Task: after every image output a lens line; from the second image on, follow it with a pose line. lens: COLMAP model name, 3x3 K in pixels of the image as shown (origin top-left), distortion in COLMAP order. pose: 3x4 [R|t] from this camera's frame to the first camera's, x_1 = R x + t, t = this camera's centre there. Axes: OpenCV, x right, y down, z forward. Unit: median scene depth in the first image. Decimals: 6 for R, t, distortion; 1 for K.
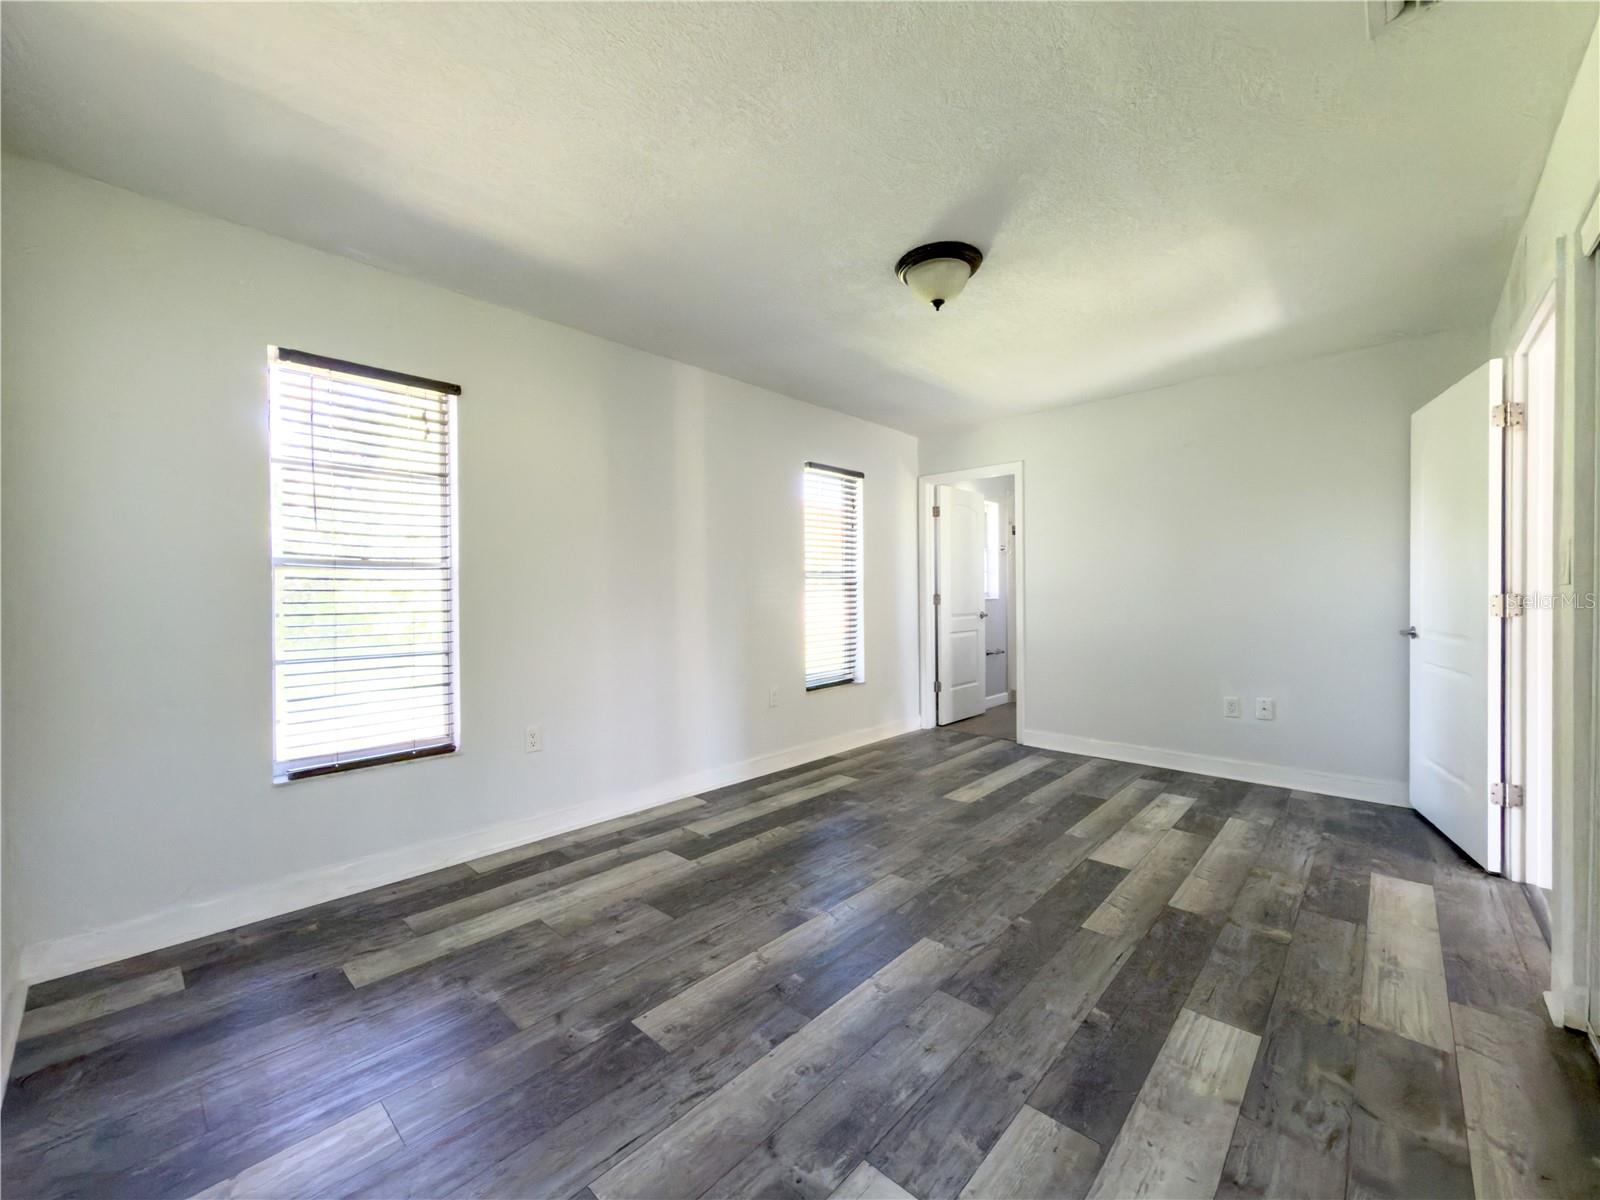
lens RADIAL K [[644.8, 0, 800.0], [0, 644.8, 600.0], [0, 0, 1]] dist [0.001023, -0.000126]
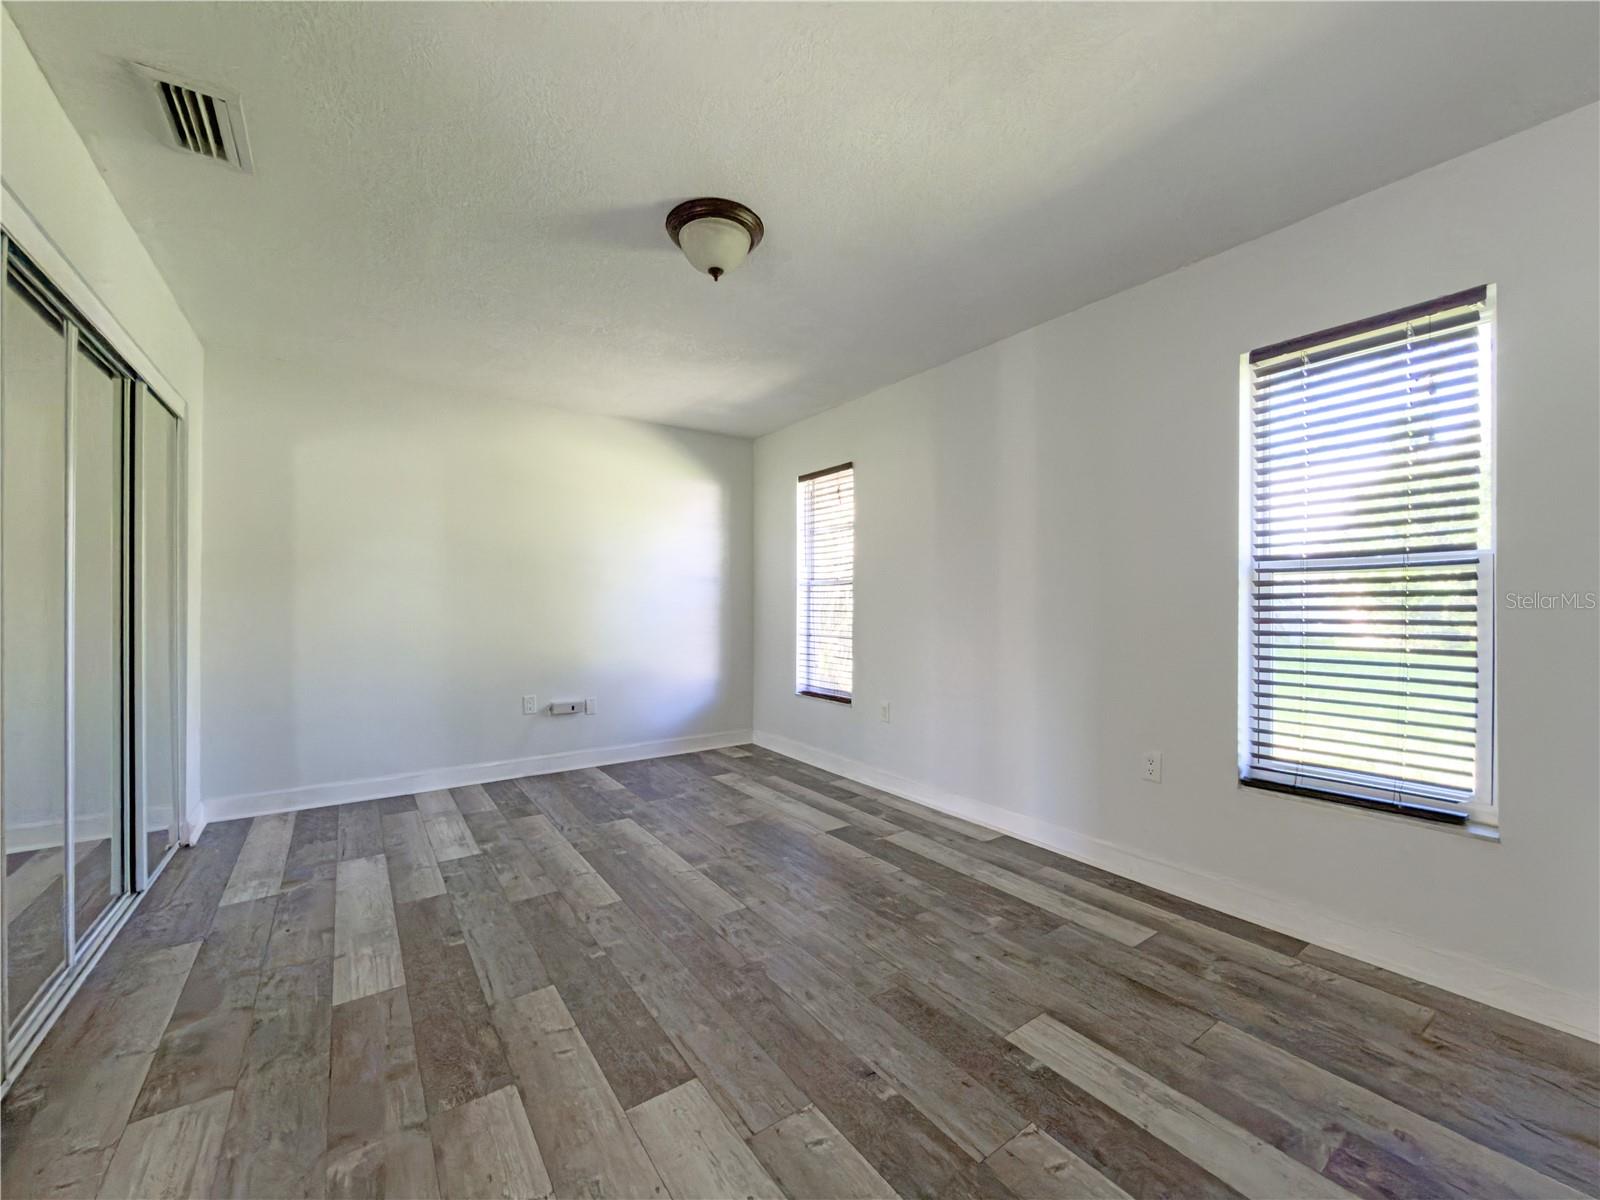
lens RADIAL K [[644.8, 0, 800.0], [0, 644.8, 600.0], [0, 0, 1]] dist [0.001023, -0.000126]
pose [[-0.211186, 0.004657, -0.977435, 1.021498], [-0.007703, 0.999950, 0.006429, -0.019407], [0.977415, 0.008887, -0.211140, 1.264659]]
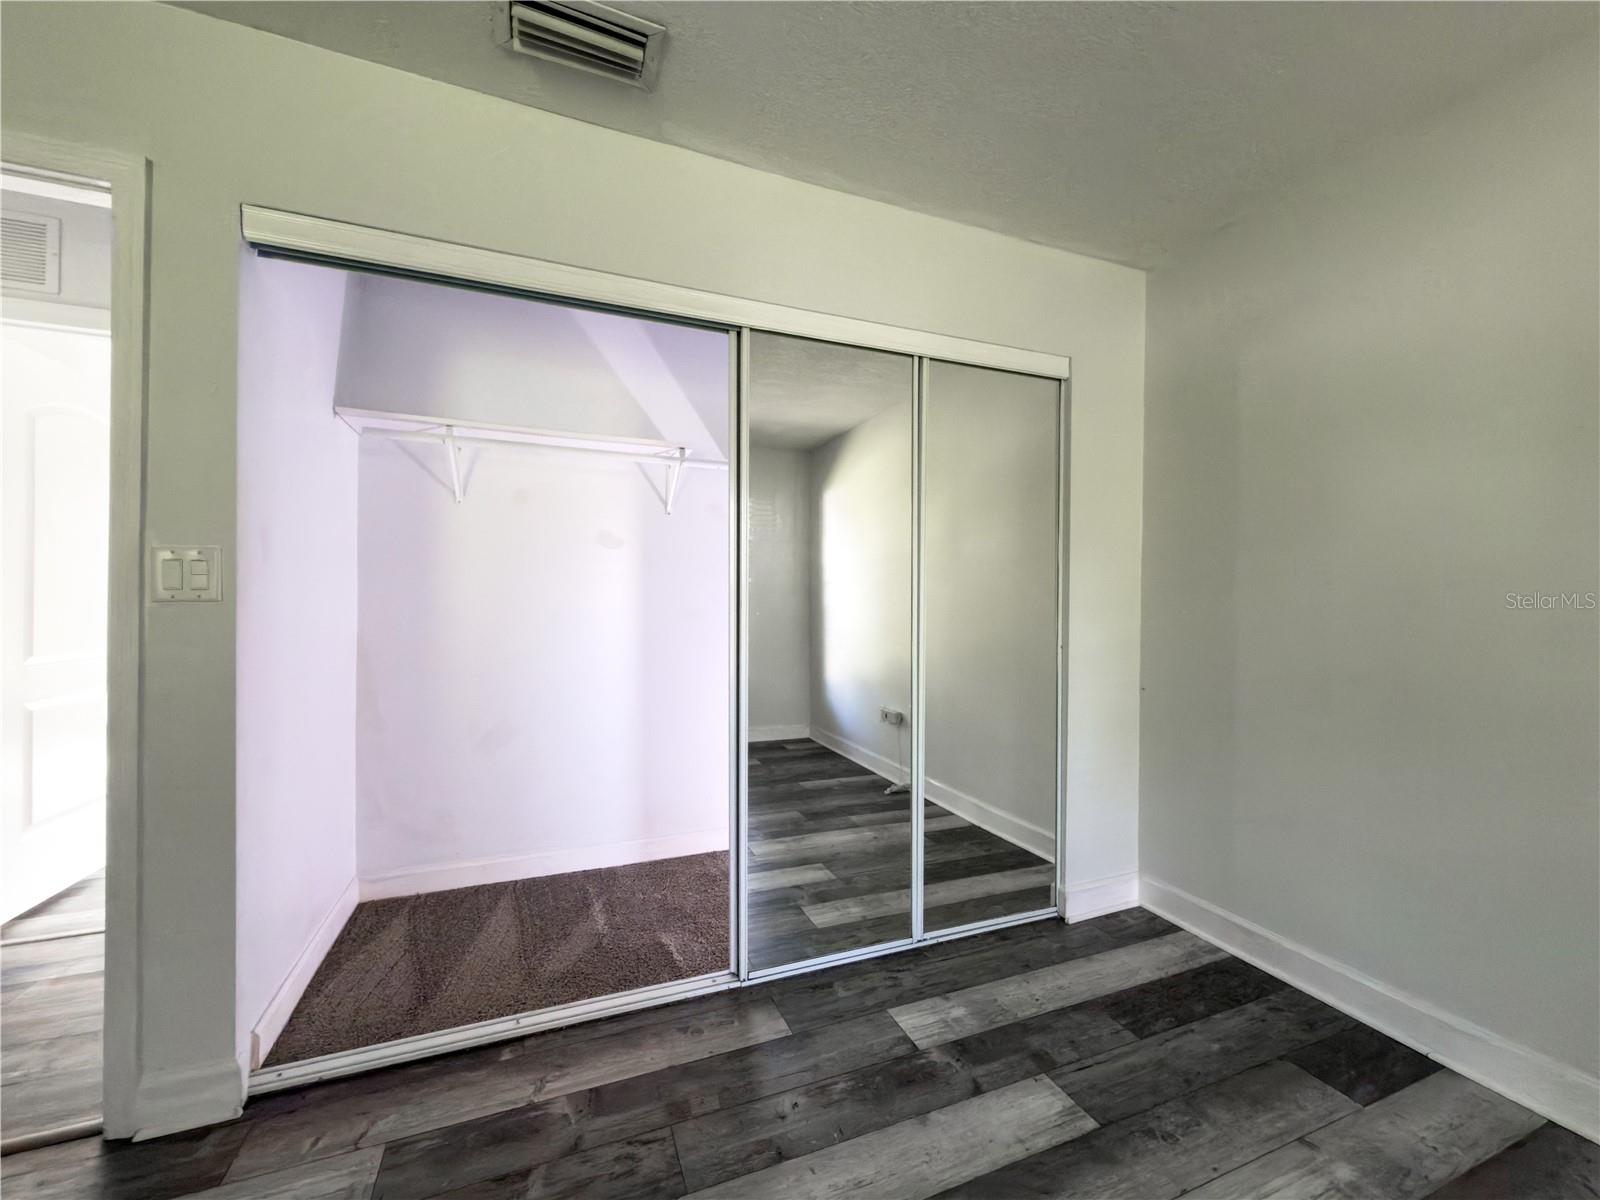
lens RADIAL K [[644.8, 0, 800.0], [0, 644.8, 600.0], [0, 0, 1]] dist [0.001023, -0.000126]
pose [[-0.906618, -0.005059, 0.421921, 0.086666], [-0.001735, 0.999964, 0.008263, -0.023931], [-0.421948, 0.006759, -0.906595, 0.938979]]
